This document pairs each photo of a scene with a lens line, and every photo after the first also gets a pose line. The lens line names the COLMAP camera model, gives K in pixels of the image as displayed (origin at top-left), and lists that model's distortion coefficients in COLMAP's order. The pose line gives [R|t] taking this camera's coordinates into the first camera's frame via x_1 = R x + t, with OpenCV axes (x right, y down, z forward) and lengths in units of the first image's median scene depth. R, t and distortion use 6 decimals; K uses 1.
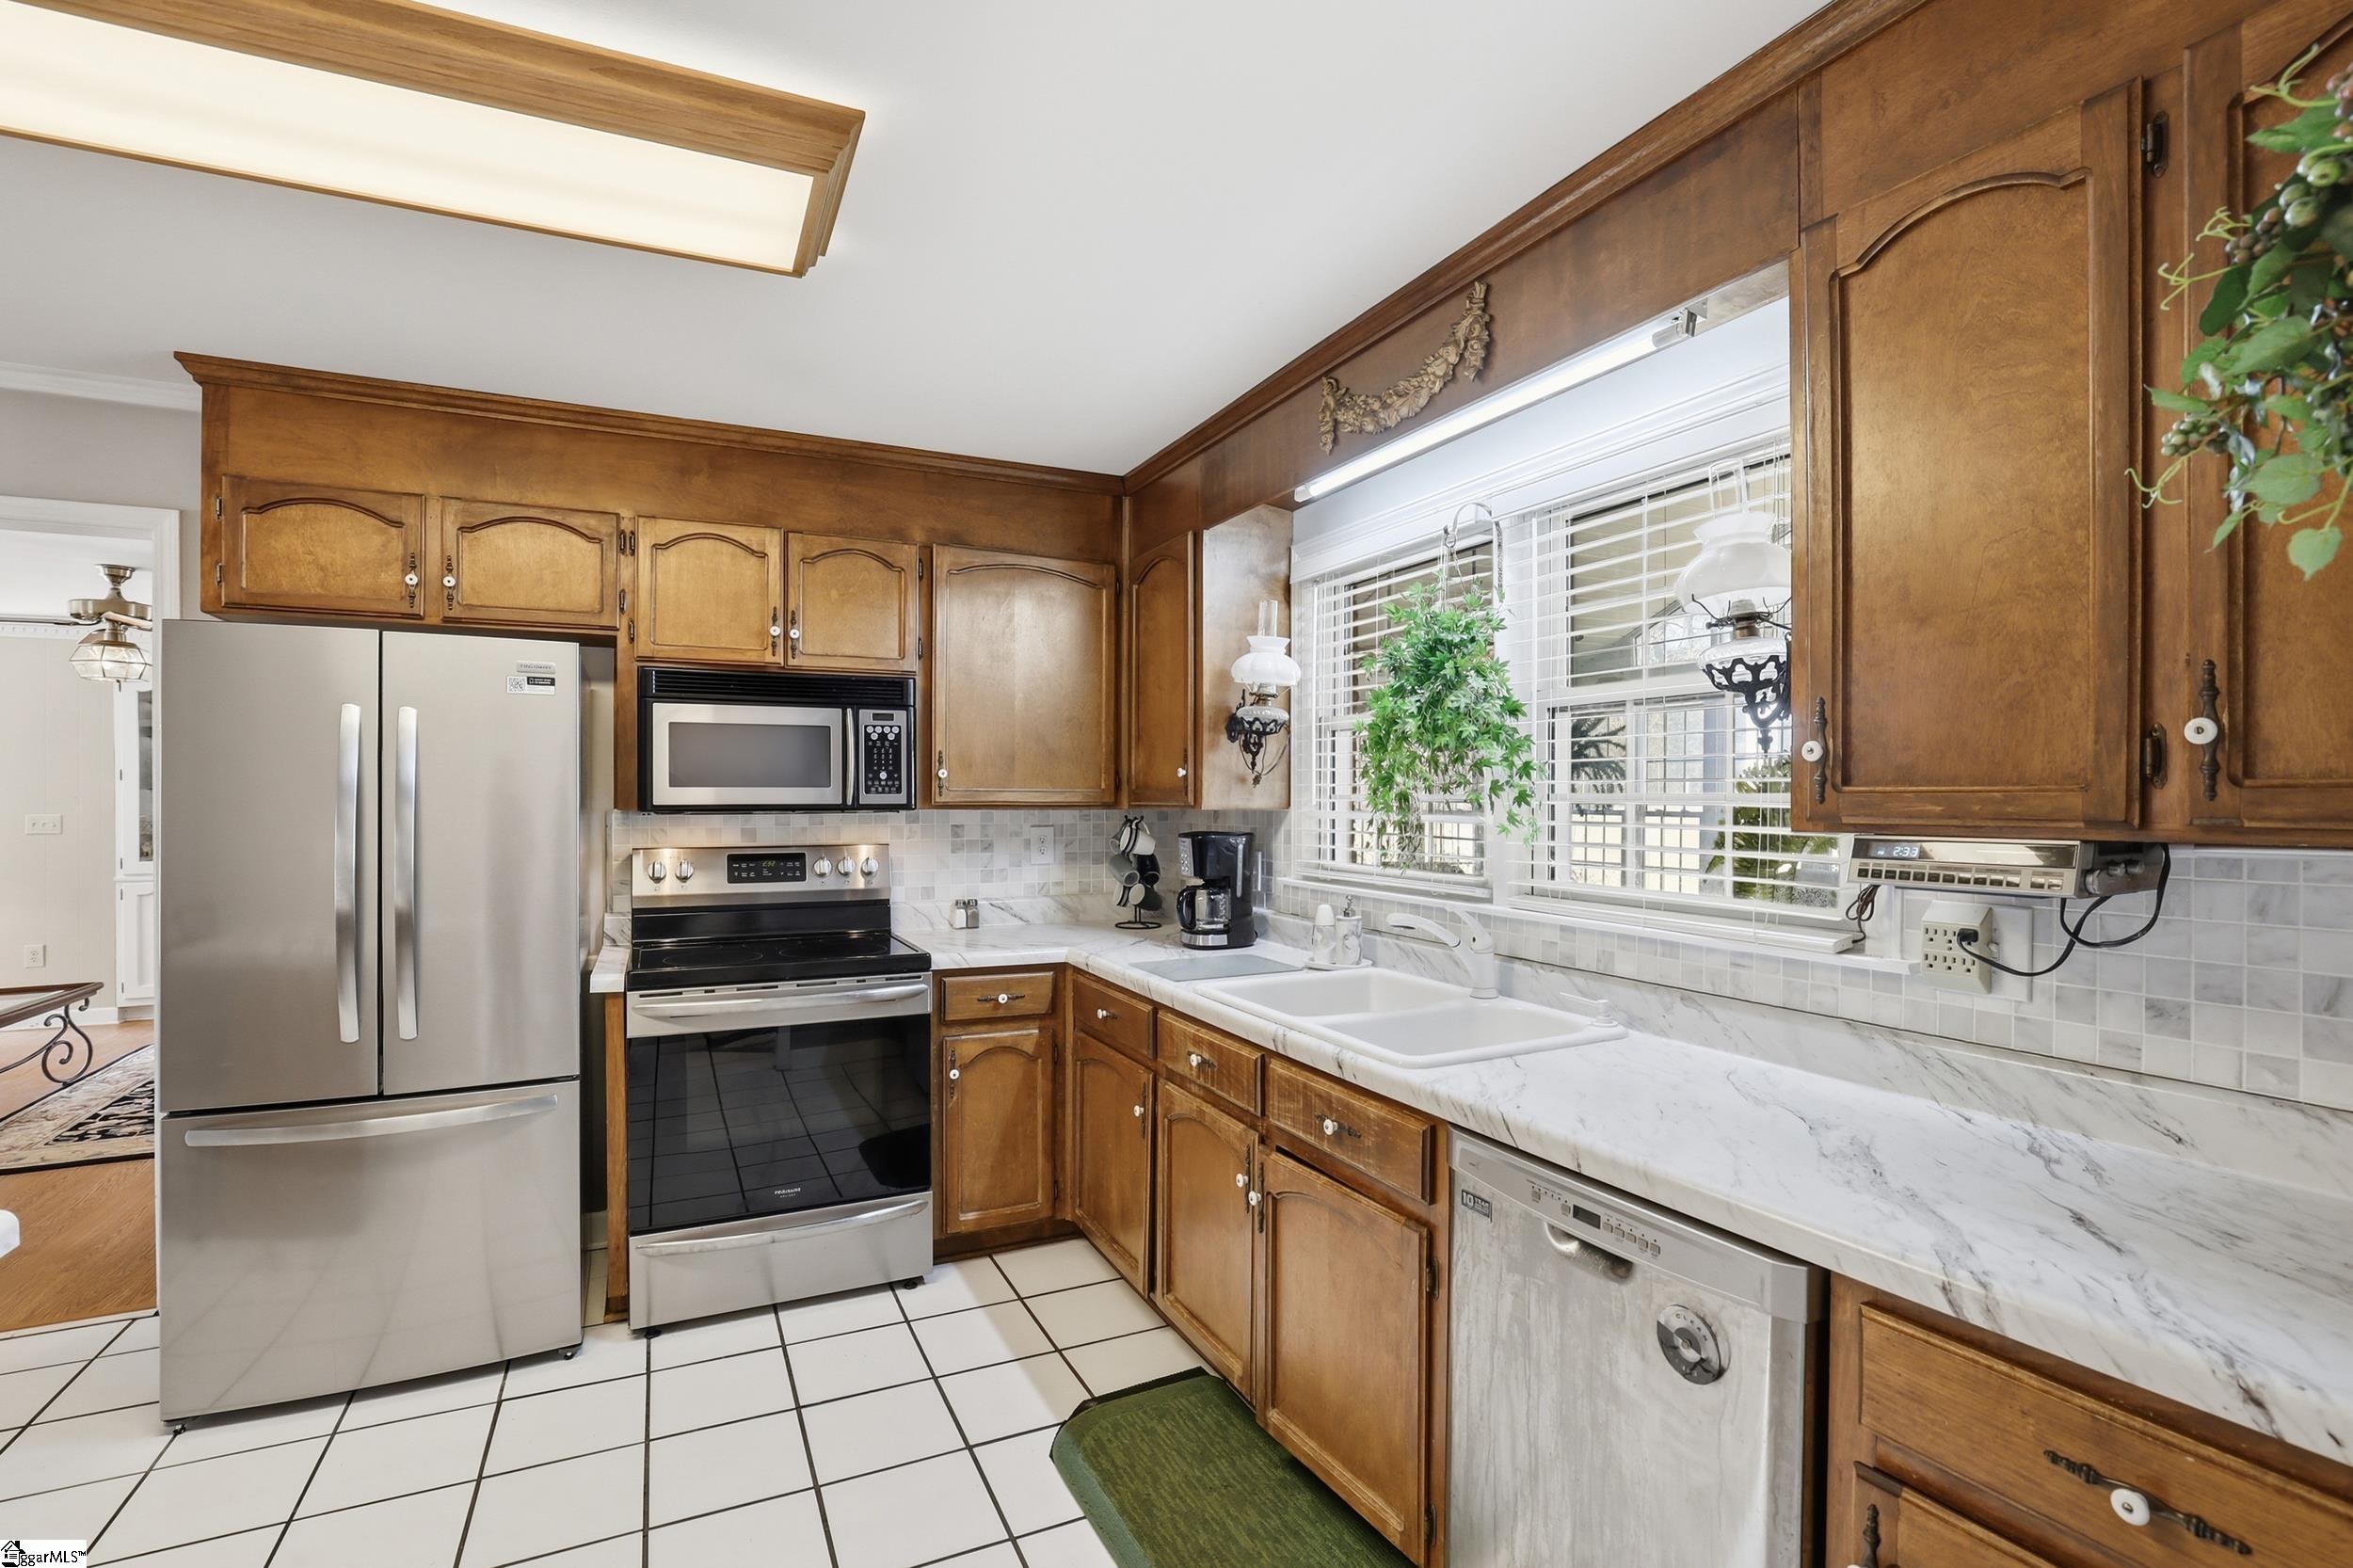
lens RADIAL K [[1102.9, 0, 1171.8], [0, 1102.9, 796.8], [0, 0, 1]] dist [-0.029670, -0.000559]
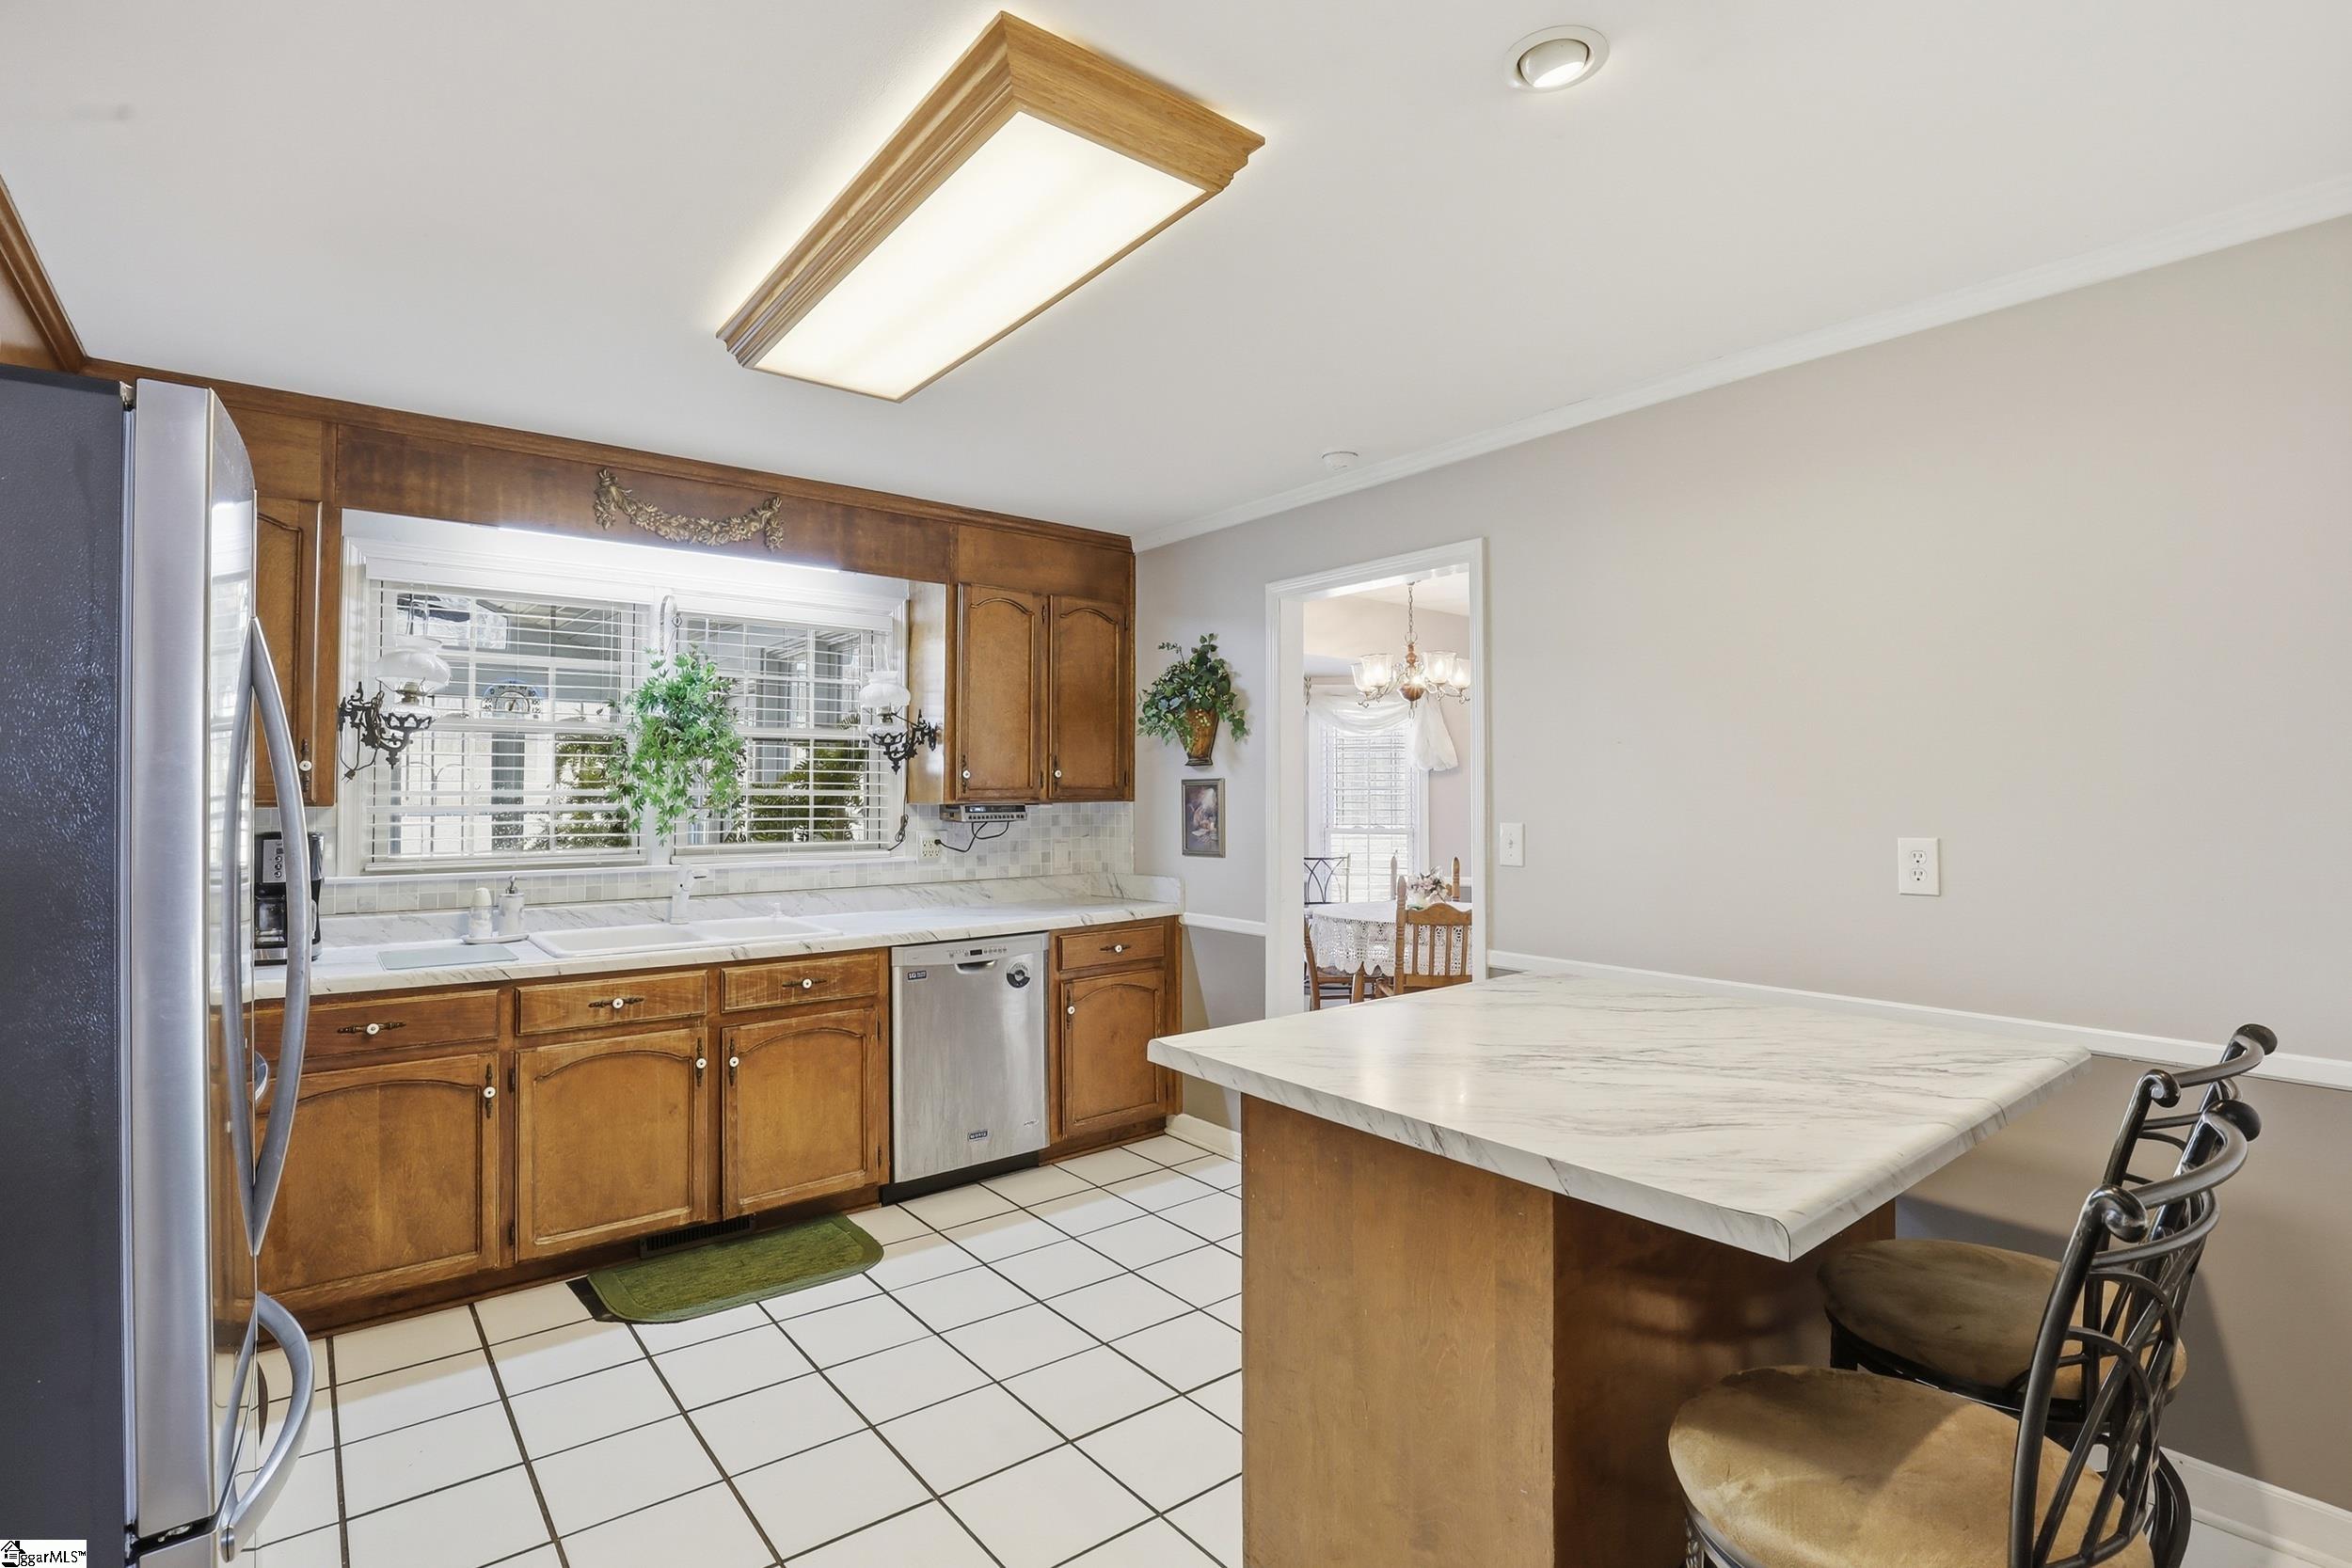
lens RADIAL K [[1102.3, 0, 1169.3], [0, 1102.3, 782.4], [0, 0, 1]] dist [-0.029670, -0.000559]
pose [[-0.243908, 0.008846, 0.969758, -1.860065], [0.001538, 0.999961, -0.008734, 0.001782], [-0.969797, -0.000639, -0.243912, 0.974902]]
